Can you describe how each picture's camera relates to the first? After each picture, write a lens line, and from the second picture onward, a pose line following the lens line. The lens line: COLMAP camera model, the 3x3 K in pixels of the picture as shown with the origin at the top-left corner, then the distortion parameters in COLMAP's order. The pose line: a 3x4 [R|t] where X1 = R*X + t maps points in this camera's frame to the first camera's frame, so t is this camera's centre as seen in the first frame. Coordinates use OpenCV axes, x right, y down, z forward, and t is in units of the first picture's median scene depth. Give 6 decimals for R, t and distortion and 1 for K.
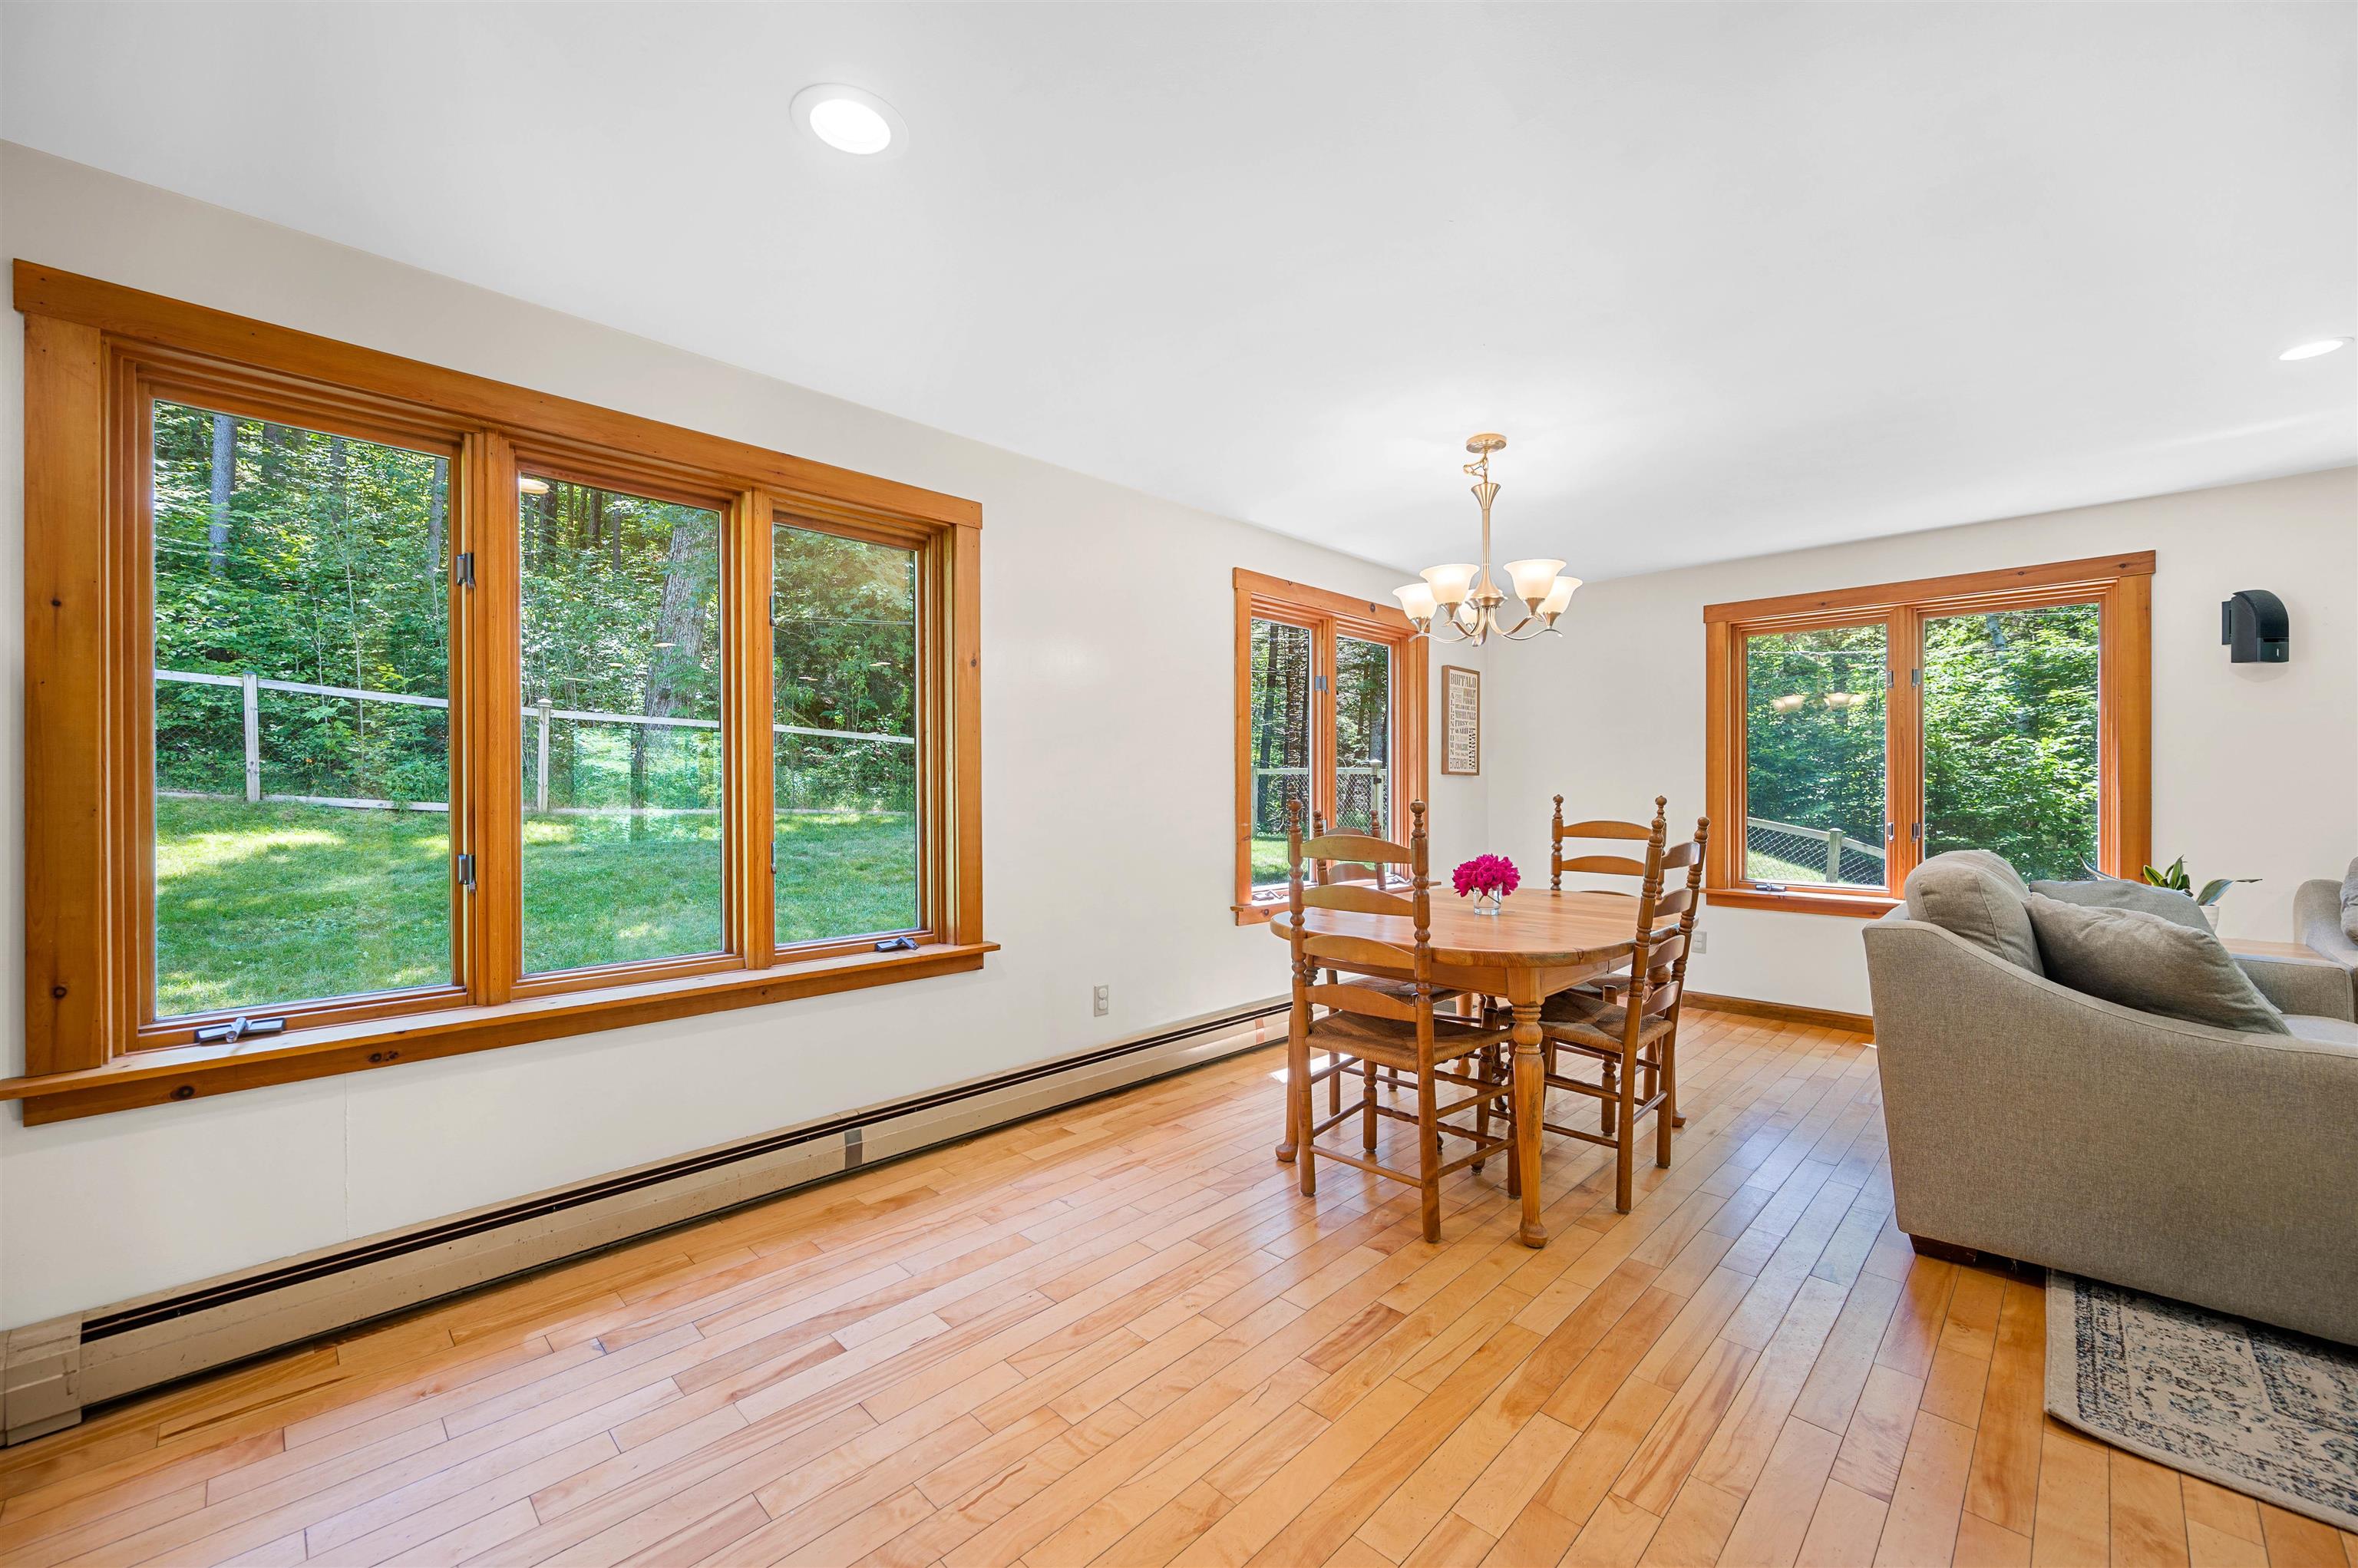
lens RADIAL K [[936.2, 0, 1167.0], [0, 936.2, 794.7], [0, 0, 1]] dist [-0.000121, -0.000014]
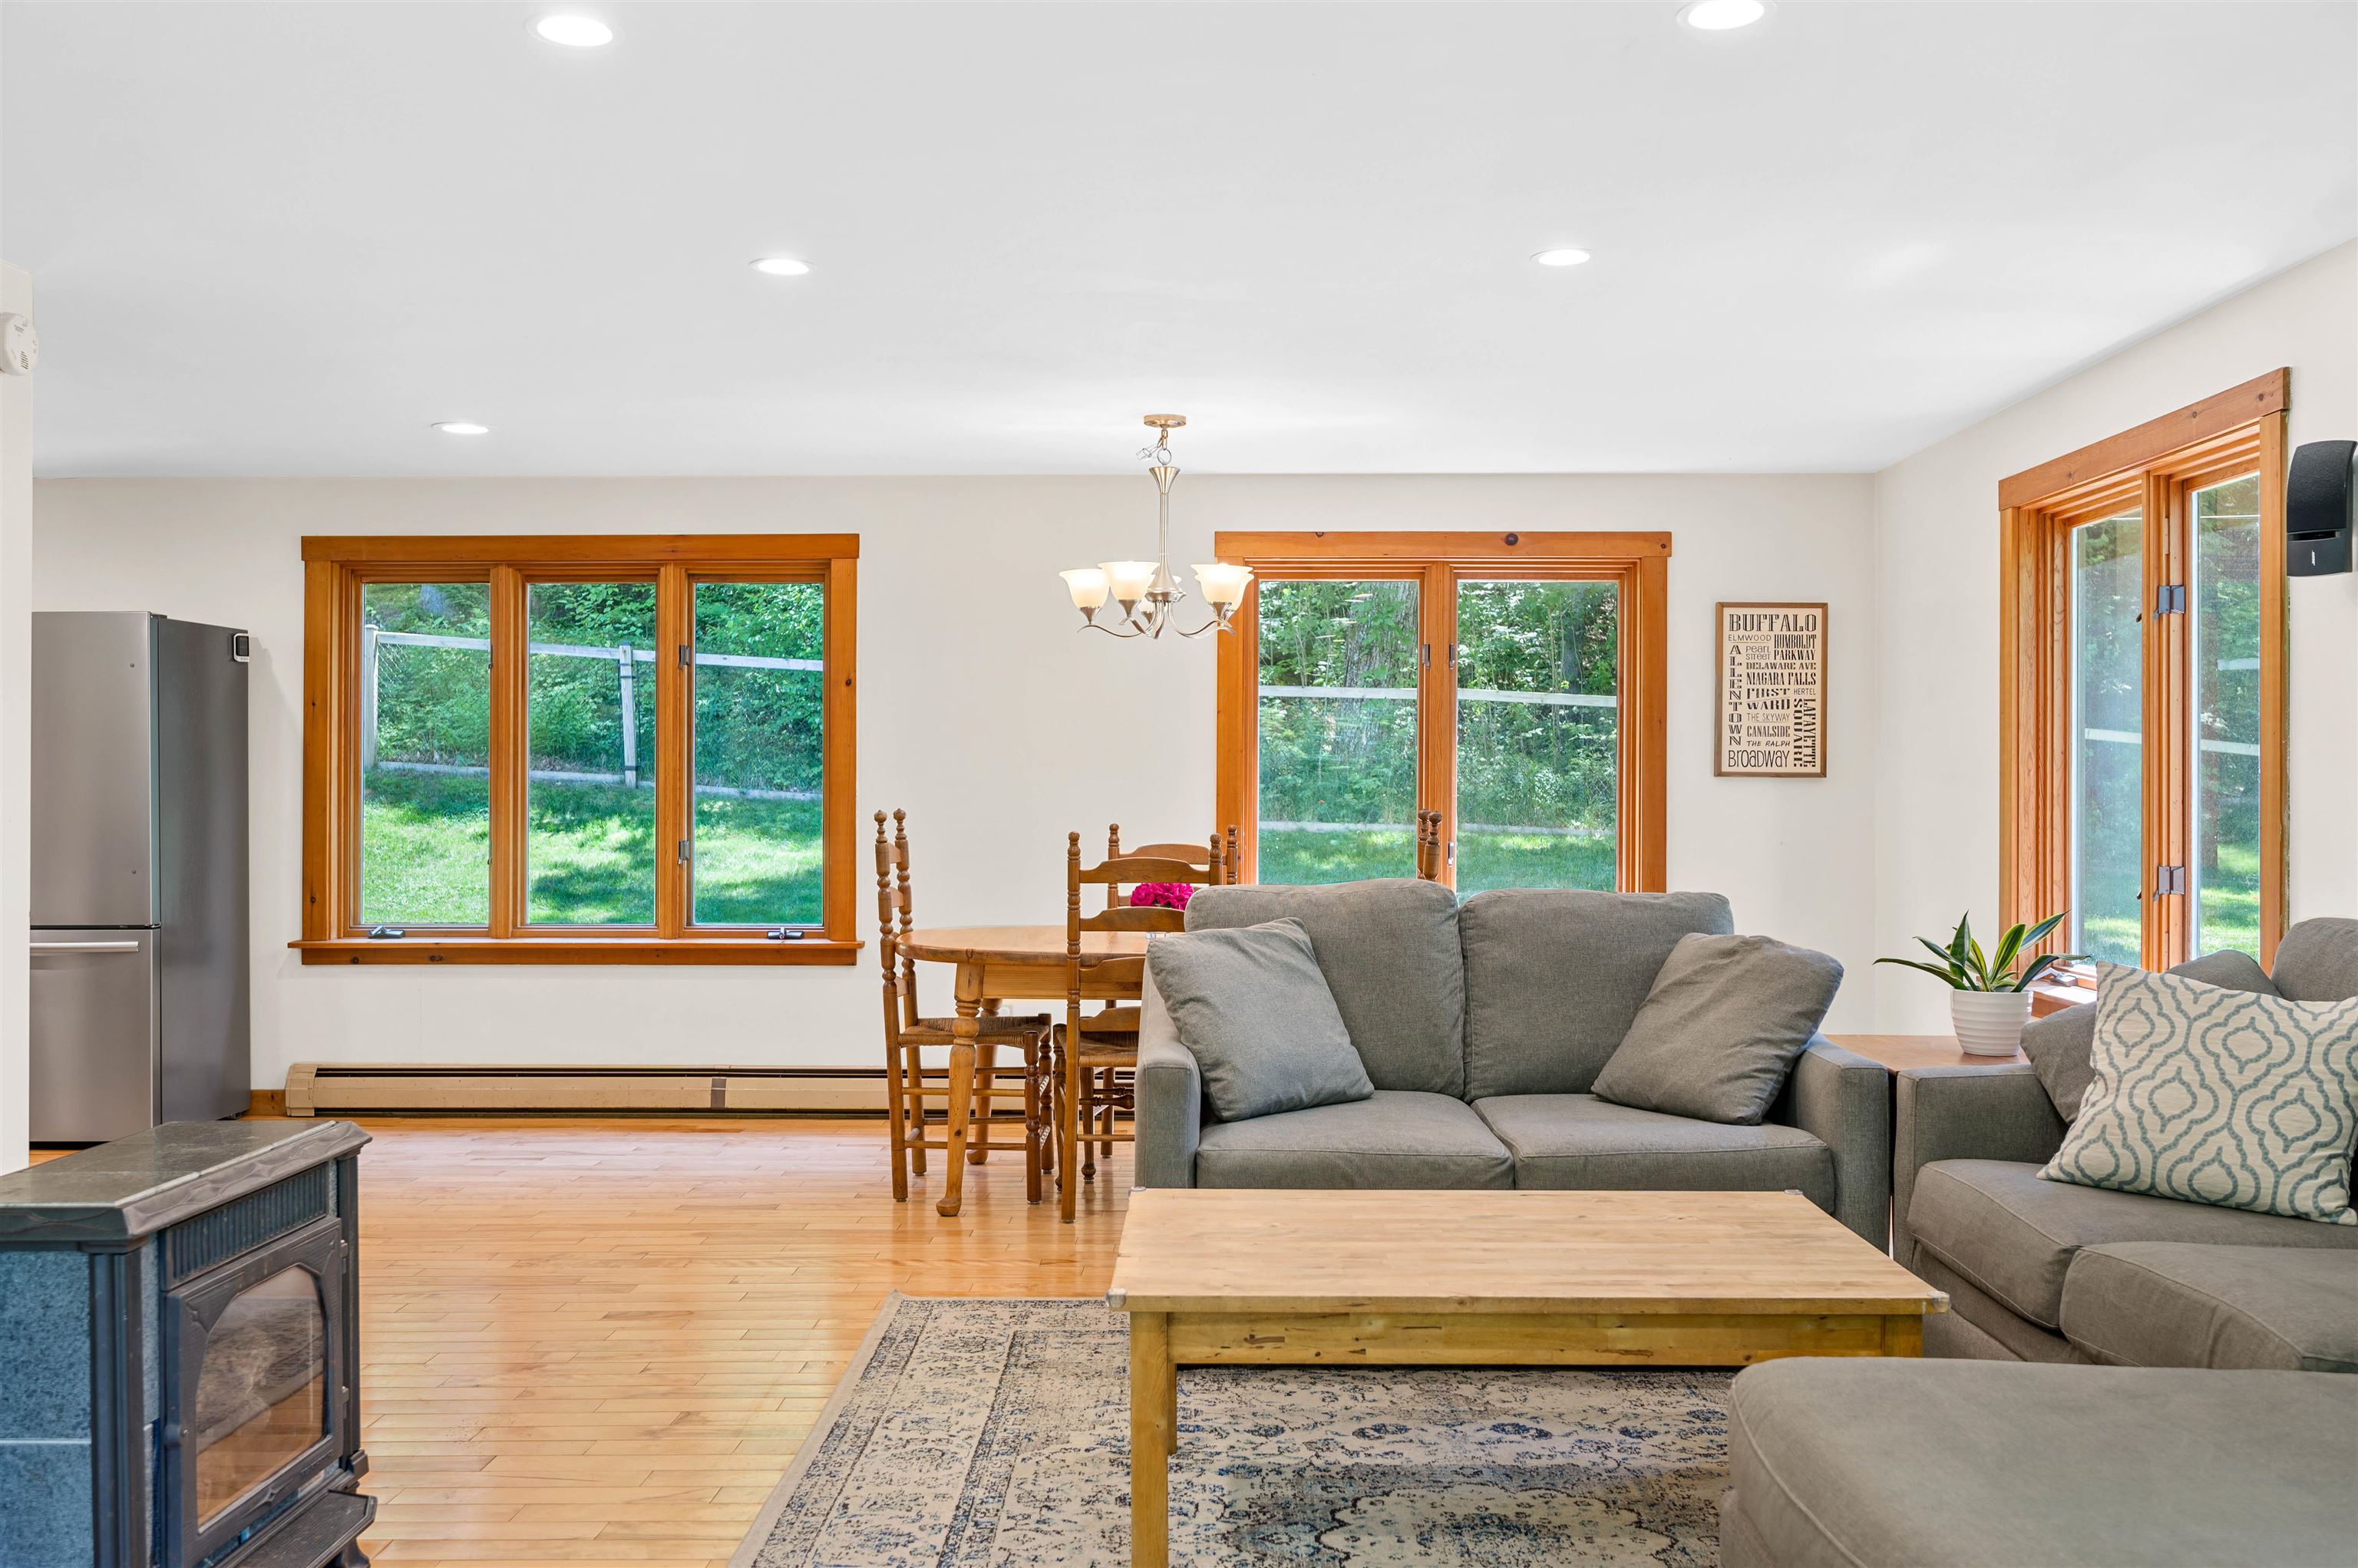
lens RADIAL K [[2069.5, 0, 1170.8], [0, 2069.5, 781.7], [0, 0, 1]] dist [-0.011331, 0.011477]
pose [[0.674774, -0.004992, -0.738008, 2.030323], [-0.006541, 0.999897, -0.012745, 0.002668], [0.737996, 0.013427, 0.674672, -0.385029]]
